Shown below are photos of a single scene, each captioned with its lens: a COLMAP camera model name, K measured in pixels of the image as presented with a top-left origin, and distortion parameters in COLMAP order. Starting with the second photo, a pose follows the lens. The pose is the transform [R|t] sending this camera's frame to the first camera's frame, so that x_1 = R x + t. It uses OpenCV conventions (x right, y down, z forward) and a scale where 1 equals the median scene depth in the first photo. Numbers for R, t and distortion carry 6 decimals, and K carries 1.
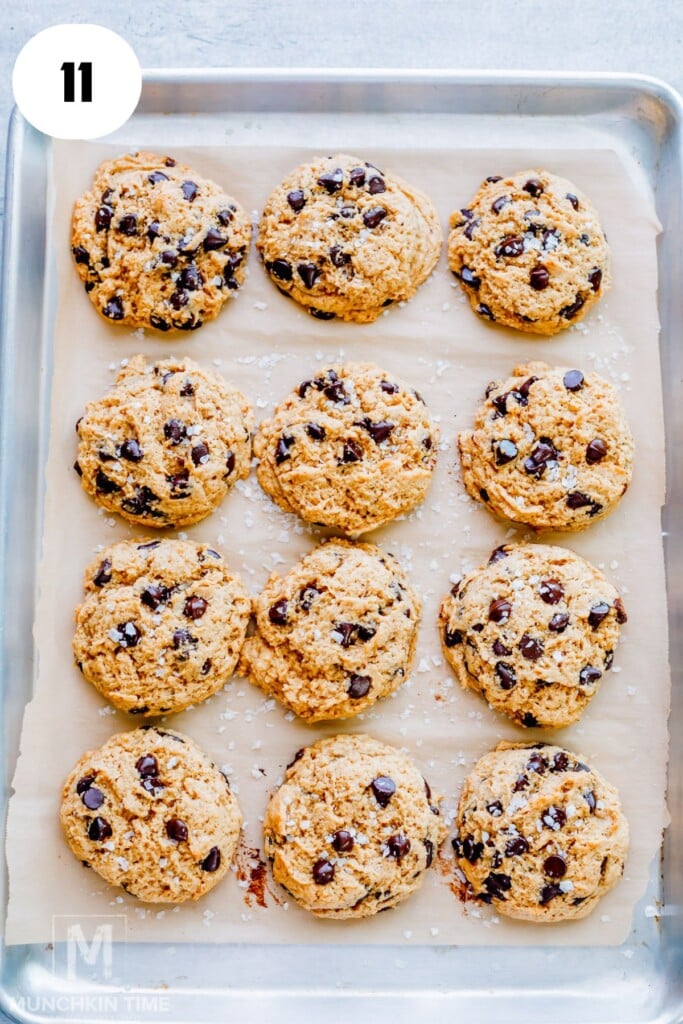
lens RADIAL K [[1747.5, 0, 341.5], [0, 1747.5, 512.0], [0, 0, 1]] dist [-0.114691, -0.477201]
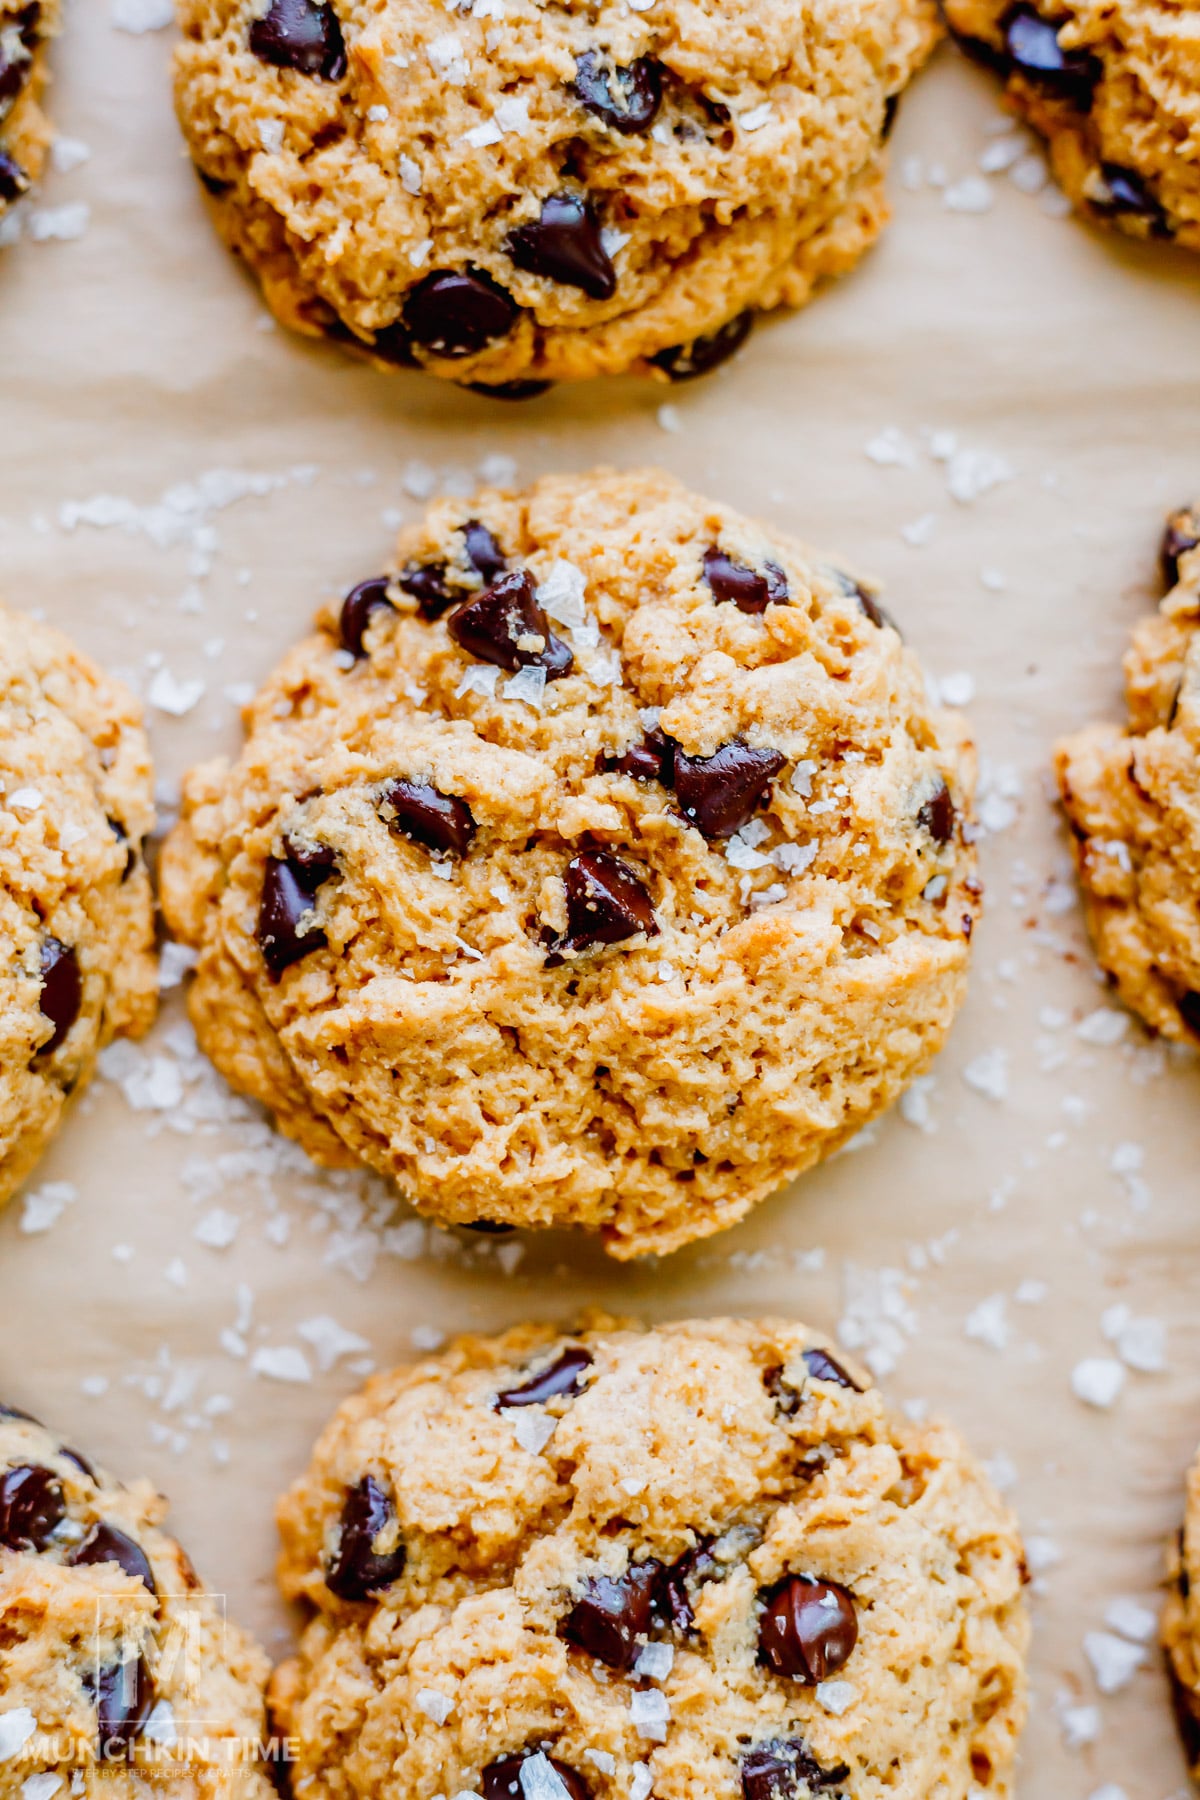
lens RADIAL K [[3071.7, 0, 600.0], [0, 3071.7, 900.0], [0, 0, 1]] dist [-0.114691, -0.477201]
pose [[0.994926, -0.095926, 0.030344, -0.006259], [0.092684, 0.991200, 0.094514, -0.069873], [-0.039143, -0.091222, 0.995061, 0.615250]]
